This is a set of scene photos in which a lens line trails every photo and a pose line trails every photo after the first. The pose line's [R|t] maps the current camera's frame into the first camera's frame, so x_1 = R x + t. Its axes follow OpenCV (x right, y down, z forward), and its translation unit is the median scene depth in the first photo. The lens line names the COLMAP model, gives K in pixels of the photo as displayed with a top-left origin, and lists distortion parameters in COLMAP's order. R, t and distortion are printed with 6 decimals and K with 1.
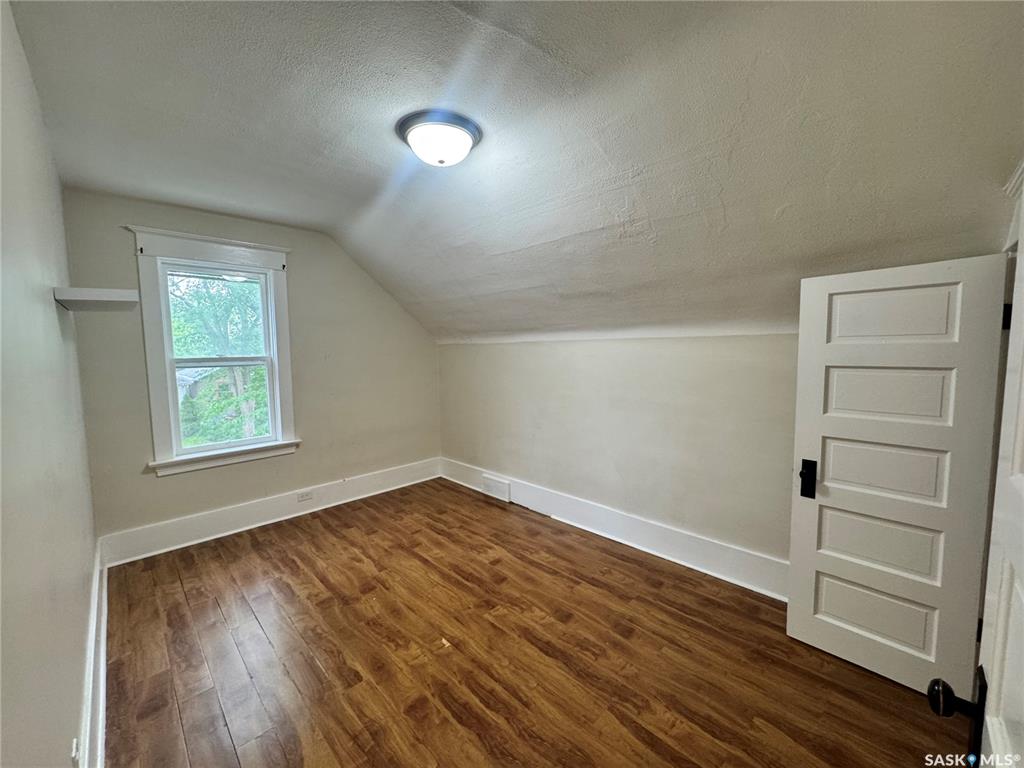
lens RADIAL K [[409.0, 0, 510.5], [0, 409.0, 382.6], [0, 0, 1]] dist [-0.002328, 0.000201]
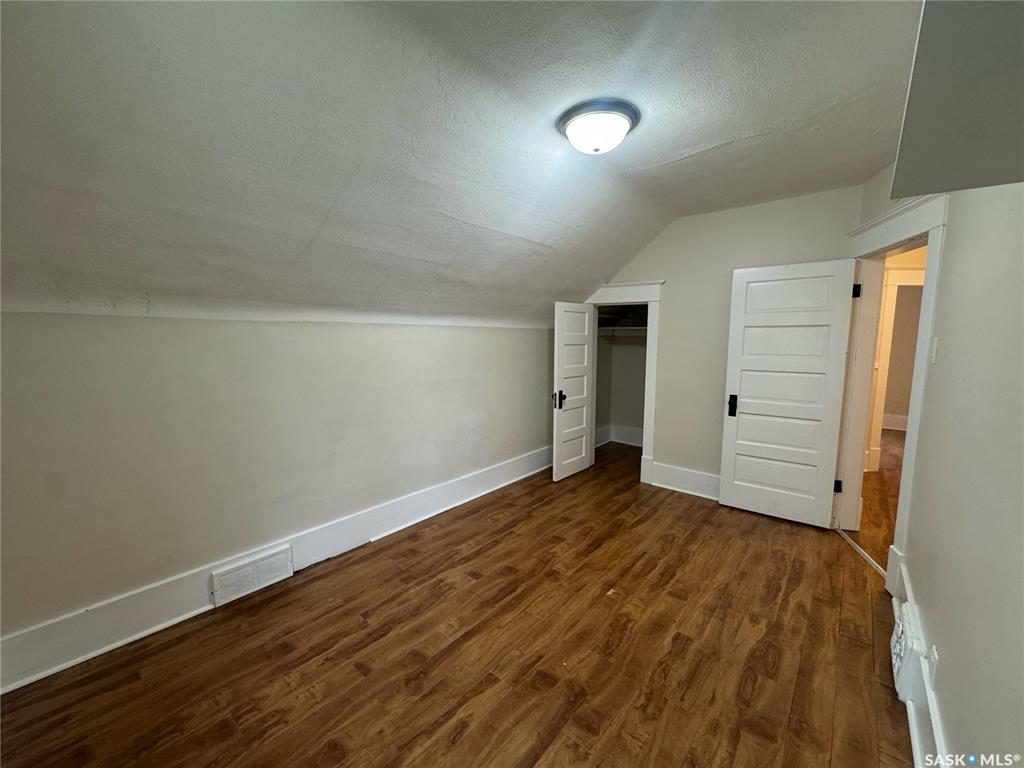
lens RADIAL K [[409.0, 0, 510.5], [0, 409.0, 382.6], [0, 0, 1]] dist [-0.002328, 0.000201]
pose [[-0.090385, -0.095784, 0.991290, -0.938553], [0.078427, 0.991588, 0.102963, -0.059985], [-0.992814, 0.087051, -0.082113, 1.031250]]
